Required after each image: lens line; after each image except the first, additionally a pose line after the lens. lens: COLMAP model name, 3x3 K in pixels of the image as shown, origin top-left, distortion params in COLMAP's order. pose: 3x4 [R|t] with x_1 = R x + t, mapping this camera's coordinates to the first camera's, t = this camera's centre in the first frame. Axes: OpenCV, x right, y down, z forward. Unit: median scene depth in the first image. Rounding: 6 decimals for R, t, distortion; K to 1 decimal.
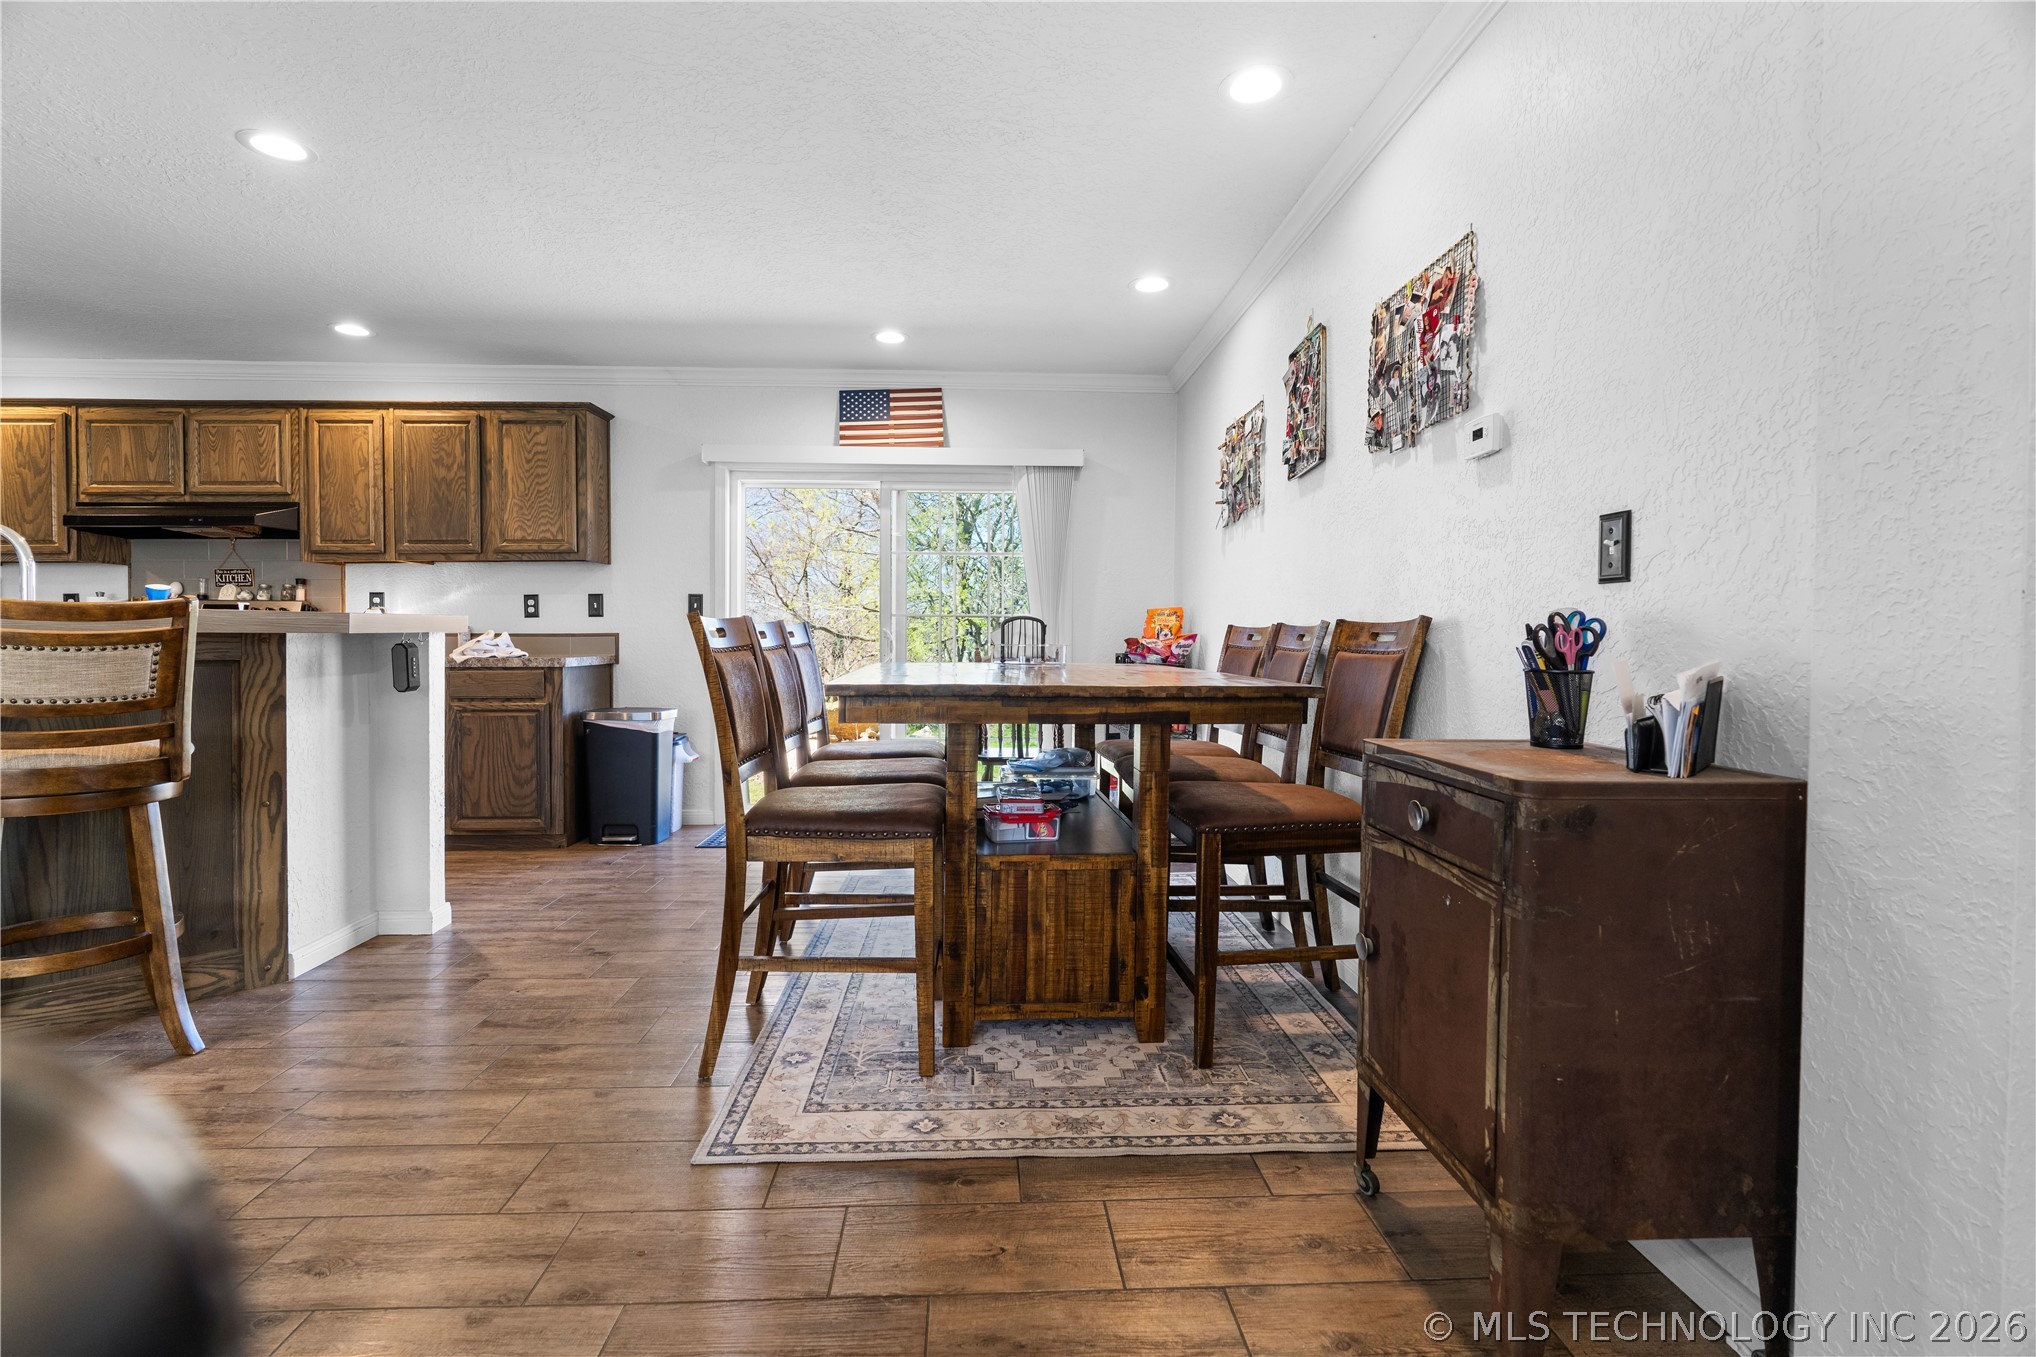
lens RADIAL K [[928.0, 0, 1015.4], [0, 928.0, 651.3], [0, 0, 1]] dist [-0.005217, 0.000387]
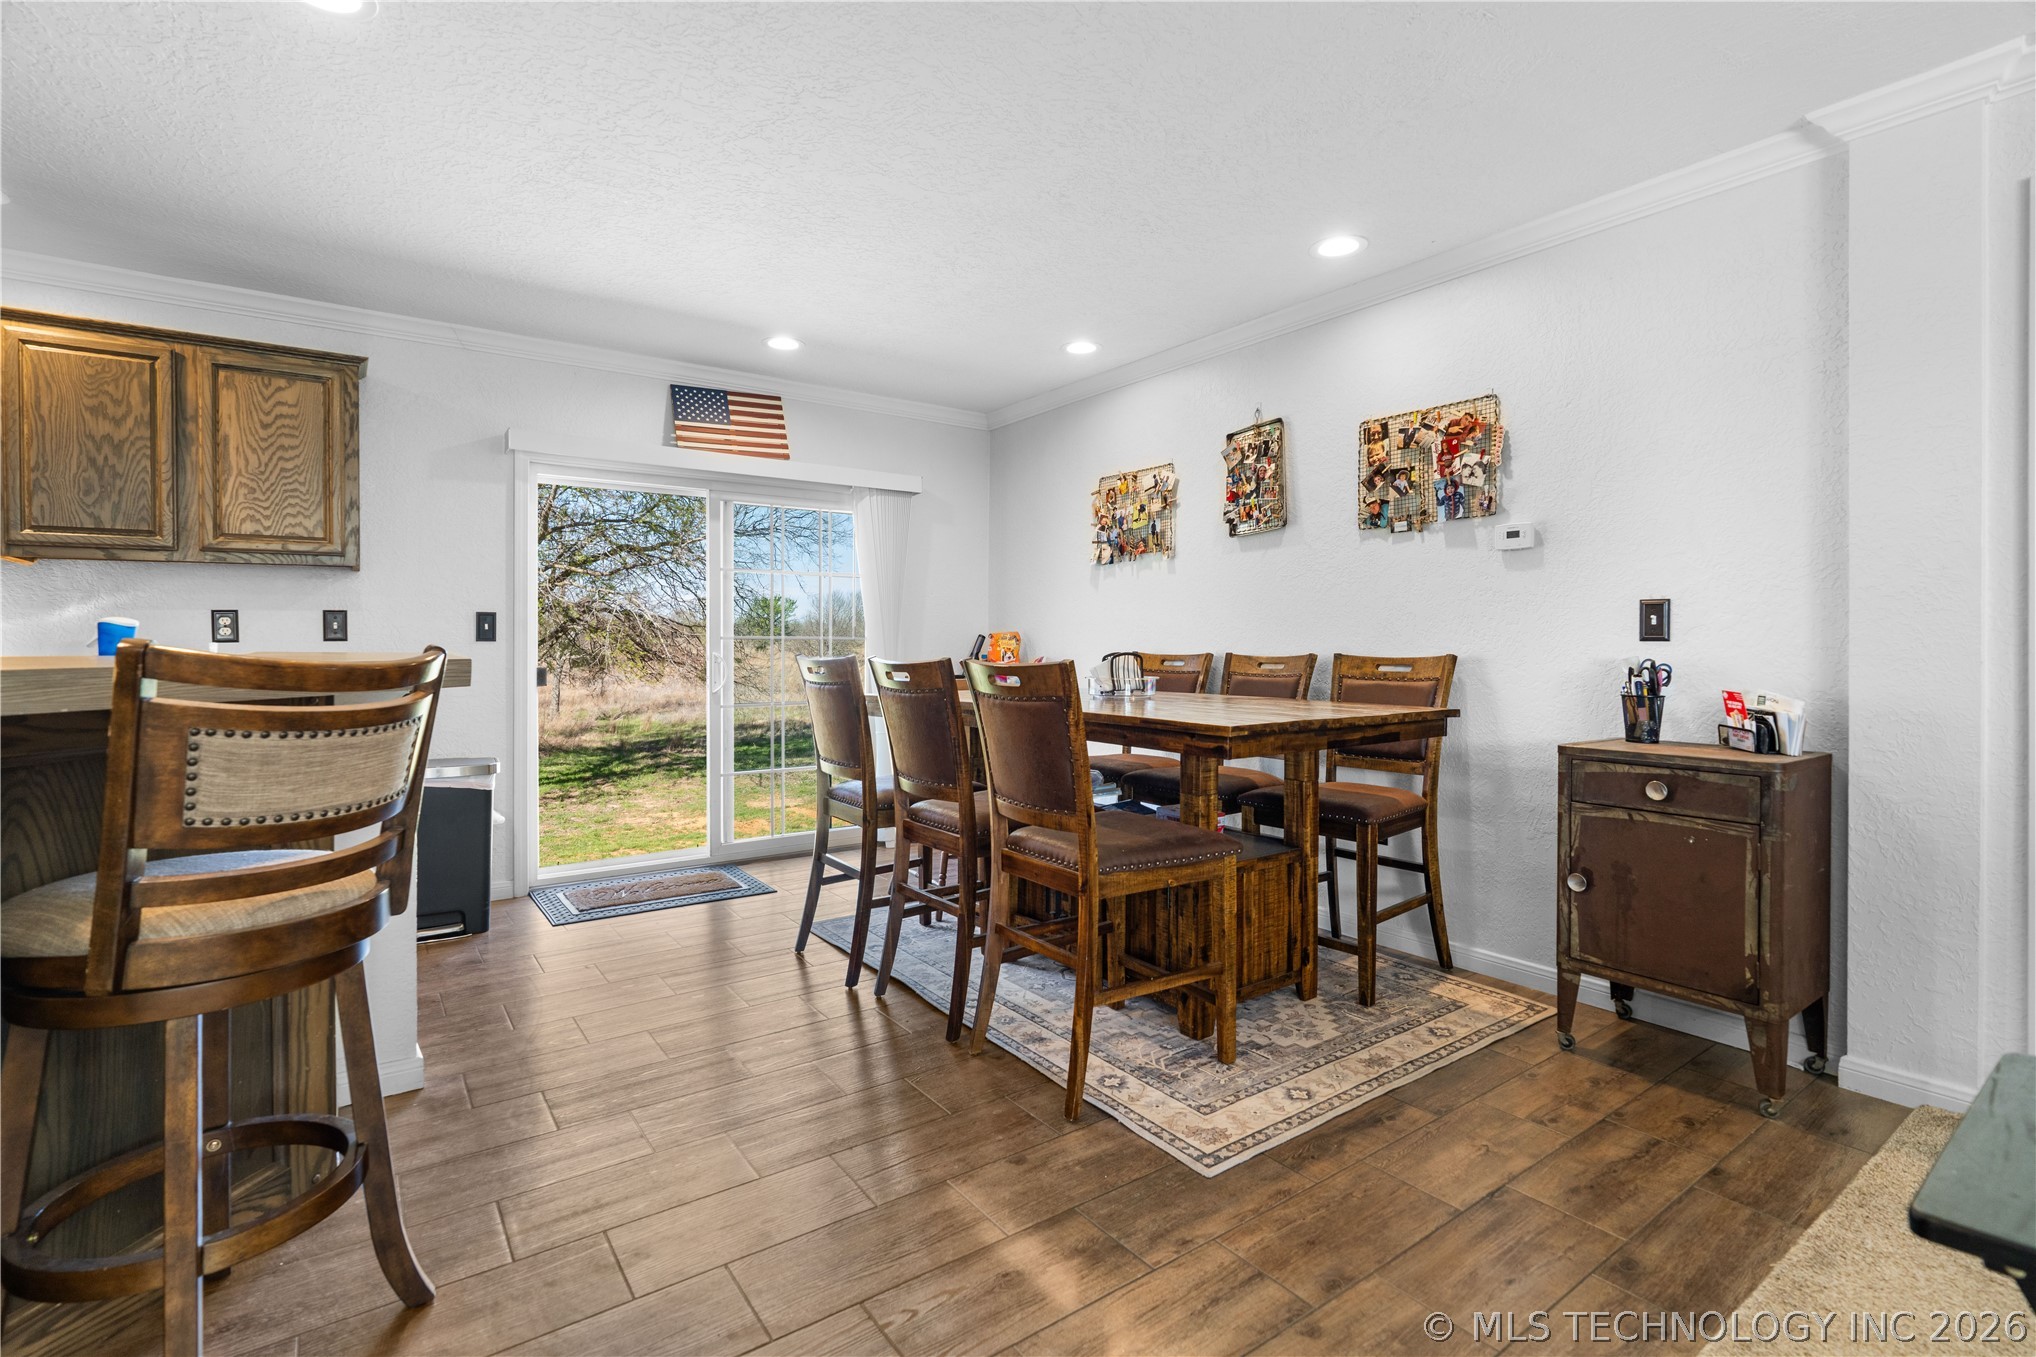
lens RADIAL K [[945.3, 0, 1022.5], [0, 945.3, 644.2], [0, 0, 1]] dist [-0.011864, 0.005103]
pose [[0.837169, -0.004726, 0.546924, -0.443379], [0.011265, 0.999900, -0.008605, -0.024196], [-0.546828, 0.013365, 0.837138, 0.074860]]
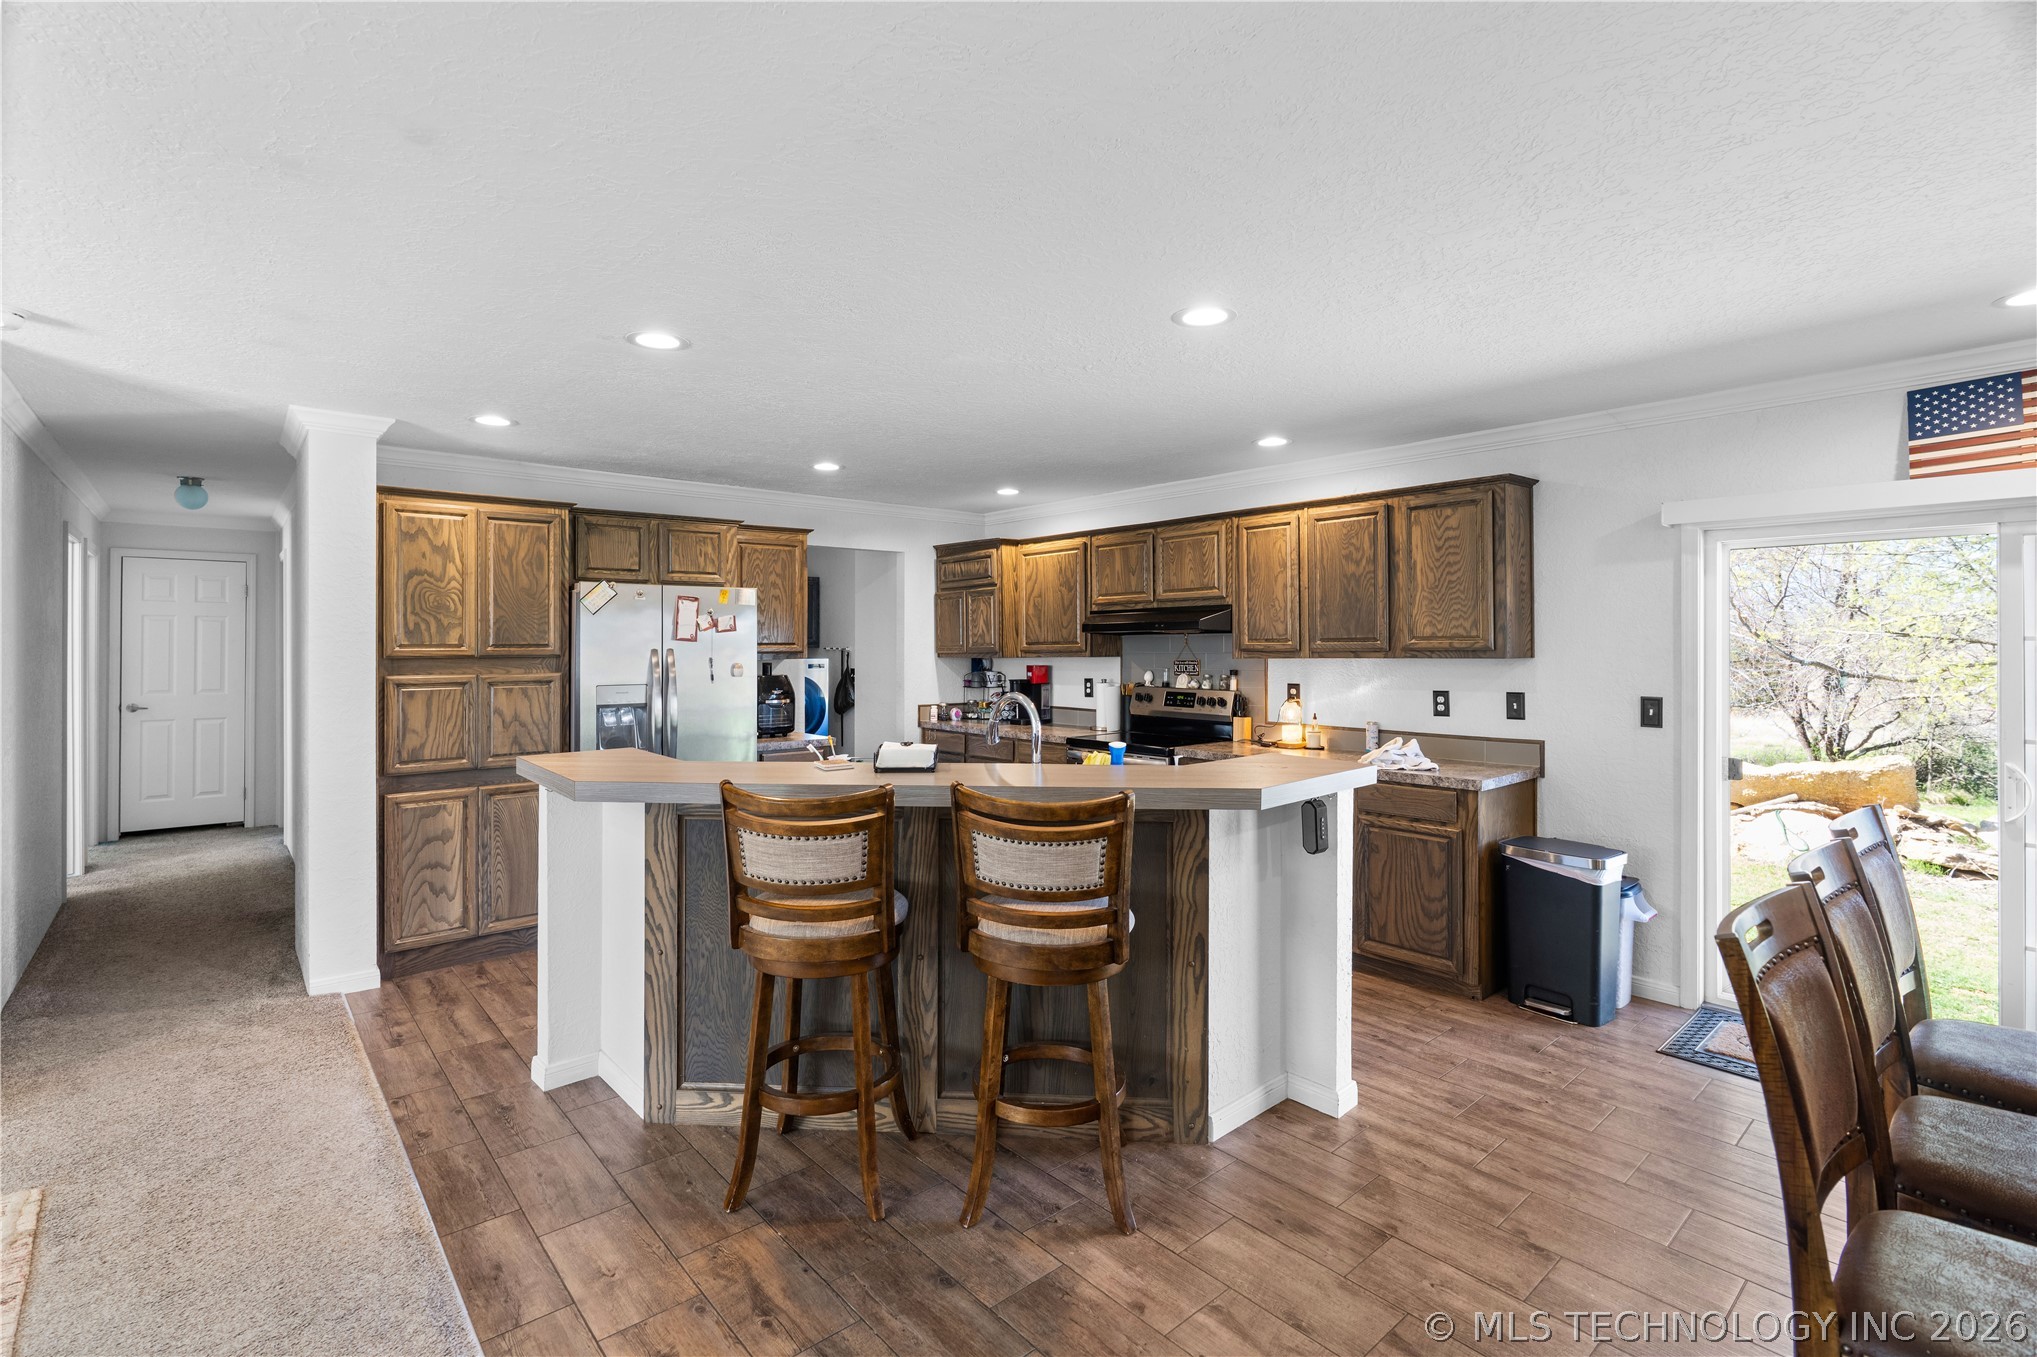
lens RADIAL K [[933.1, 0, 1006.3], [0, 933.1, 640.8], [0, 0, 1]] dist [-0.006864, 0.000943]
pose [[0.614473, -0.005606, -0.788918, -0.073276], [-0.008861, 0.999863, -0.014007, -0.102126], [0.788888, 0.015598, 0.614339, 0.119330]]
